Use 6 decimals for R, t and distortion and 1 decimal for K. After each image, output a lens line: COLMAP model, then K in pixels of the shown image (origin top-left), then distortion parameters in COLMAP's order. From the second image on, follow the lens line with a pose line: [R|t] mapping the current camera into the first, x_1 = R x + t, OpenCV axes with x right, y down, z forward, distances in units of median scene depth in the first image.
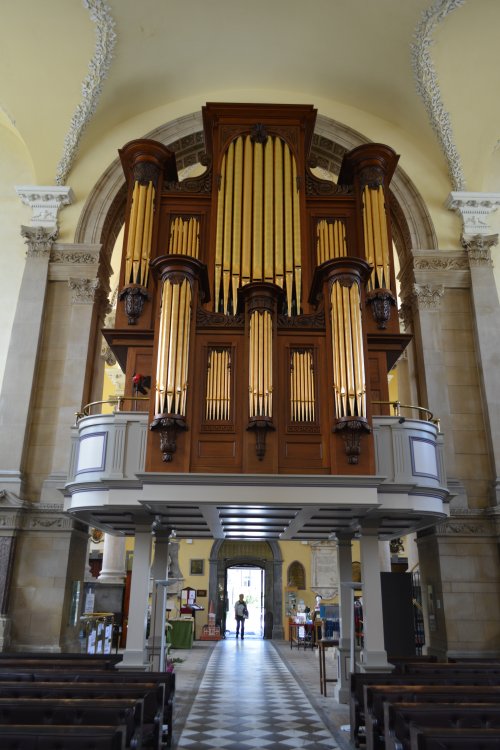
lens RADIAL K [[595.2, 0, 250.0], [0, 595.2, 375.0], [0, 0, 1]] dist [-0.006743, -0.000921]
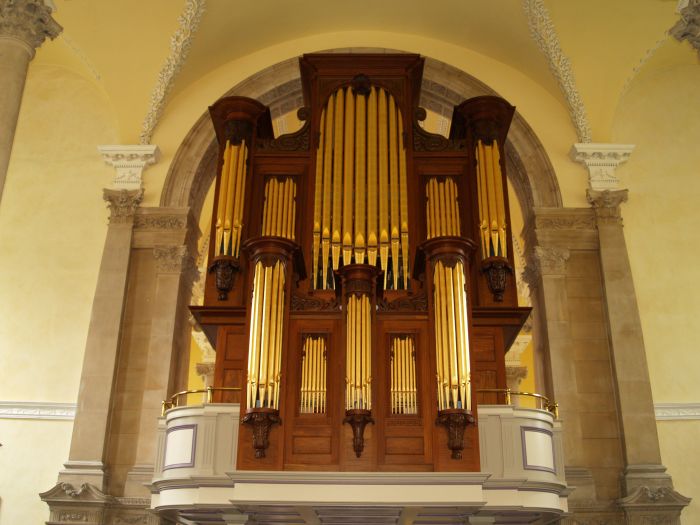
lens RADIAL K [[747.4, 0, 350.0], [0, 747.4, 262.5], [0, 0, 1]] dist [-0.097635, 0.002276]
pose [[0.999554, -0.013784, -0.026474, 0.026786], [0.011634, 0.996748, -0.079735, -0.046814], [0.027487, 0.079391, 0.996465, -0.131110]]
